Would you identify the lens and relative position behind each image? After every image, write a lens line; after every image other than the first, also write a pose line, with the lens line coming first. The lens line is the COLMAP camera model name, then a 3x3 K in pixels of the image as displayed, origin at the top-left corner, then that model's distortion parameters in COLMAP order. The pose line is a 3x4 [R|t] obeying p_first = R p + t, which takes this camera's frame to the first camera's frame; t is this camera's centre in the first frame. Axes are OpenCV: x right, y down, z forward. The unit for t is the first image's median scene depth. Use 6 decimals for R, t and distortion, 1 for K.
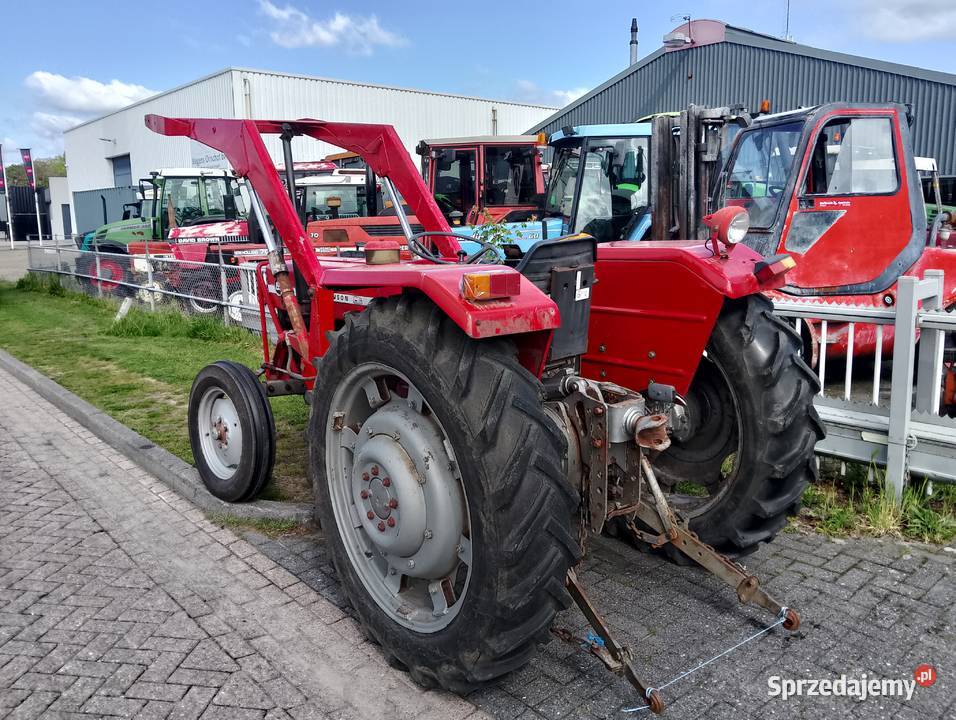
lens RADIAL K [[817.7, 0, 478.0], [0, 817.7, 360.0], [0, 0, 1]] dist [0.002001, 0.001589]
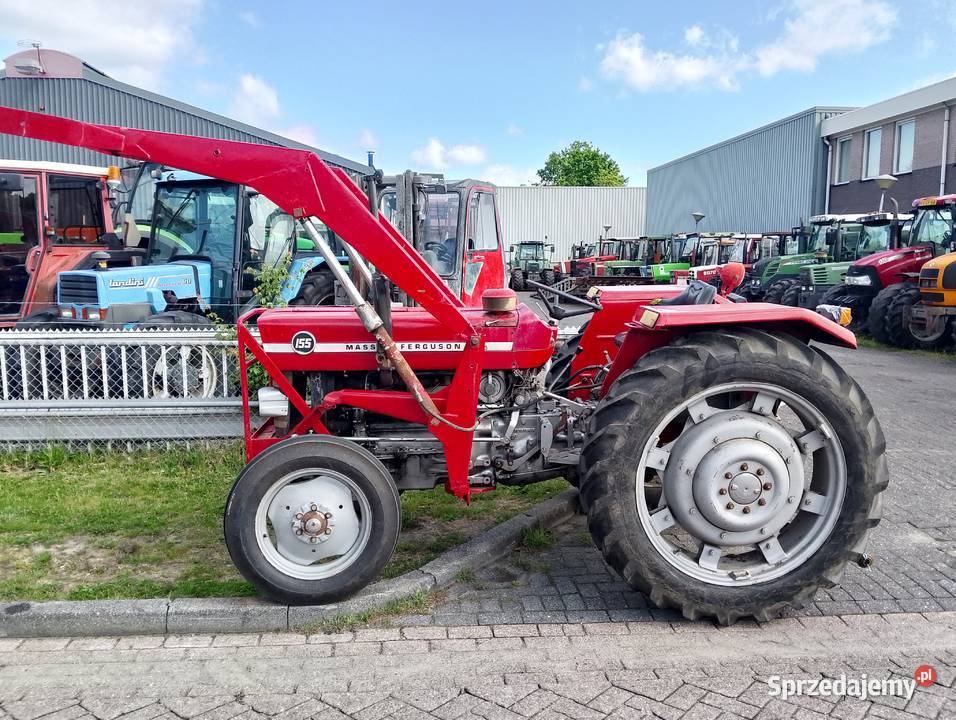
lens RADIAL K [[817.8, 0, 471.8], [0, 817.8, 378.0], [0, 0, 1]] dist [0.072217, -0.176903]
pose [[0.546765, -0.099688, 0.831330, -0.907131], [0.127116, 0.991261, 0.035262, -0.064317], [-0.827581, 0.086396, 0.554659, 0.406703]]
